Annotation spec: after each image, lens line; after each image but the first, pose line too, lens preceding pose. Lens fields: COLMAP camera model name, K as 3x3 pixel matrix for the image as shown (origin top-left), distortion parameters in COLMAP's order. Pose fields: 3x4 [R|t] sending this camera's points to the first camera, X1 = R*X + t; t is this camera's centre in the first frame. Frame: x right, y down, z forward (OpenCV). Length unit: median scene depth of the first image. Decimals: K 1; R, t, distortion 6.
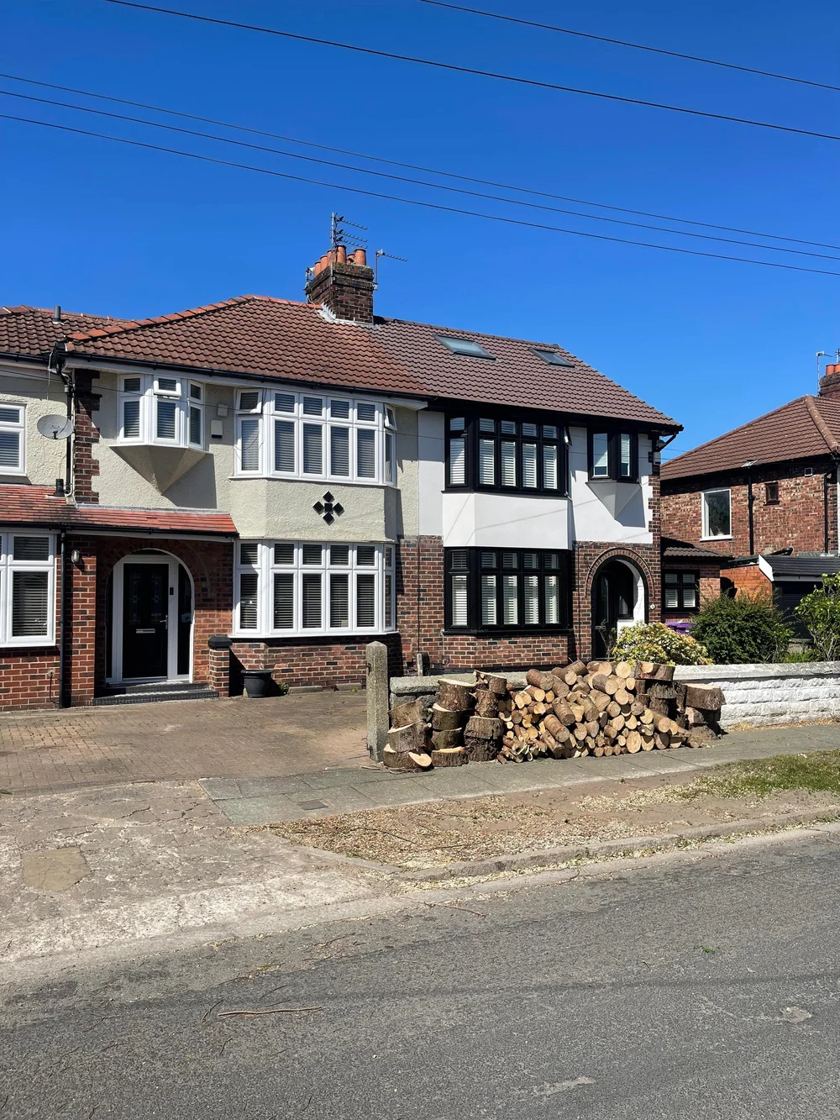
lens RADIAL K [[823.9, 0, 420.0], [0, 823.9, 560.0], [0, 0, 1]] dist [0.076300, -0.152985]
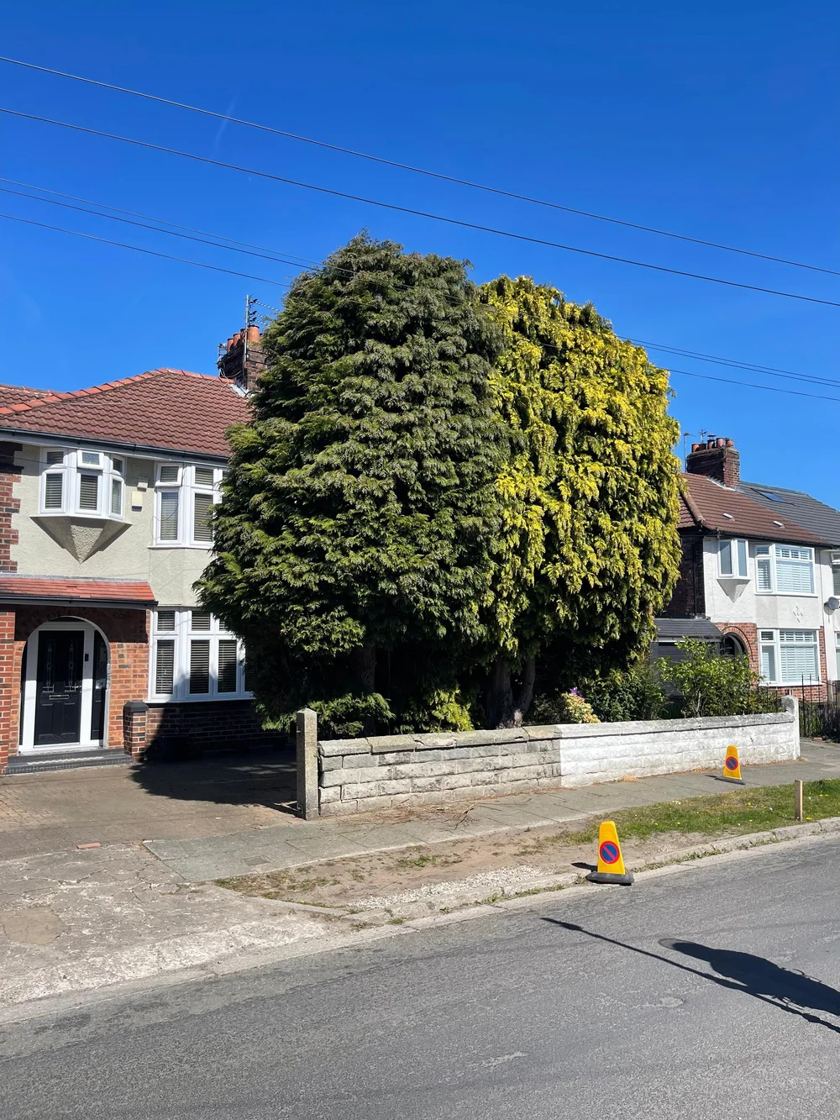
lens RADIAL K [[823.9, 0, 420.0], [0, 823.9, 560.0], [0, 0, 1]] dist [0.076300, -0.152985]
pose [[0.991440, 0.007898, 0.130328, -0.060313], [0.000551, 0.997906, -0.064672, -0.033961], [-0.130566, 0.064190, 0.989360, -0.151333]]
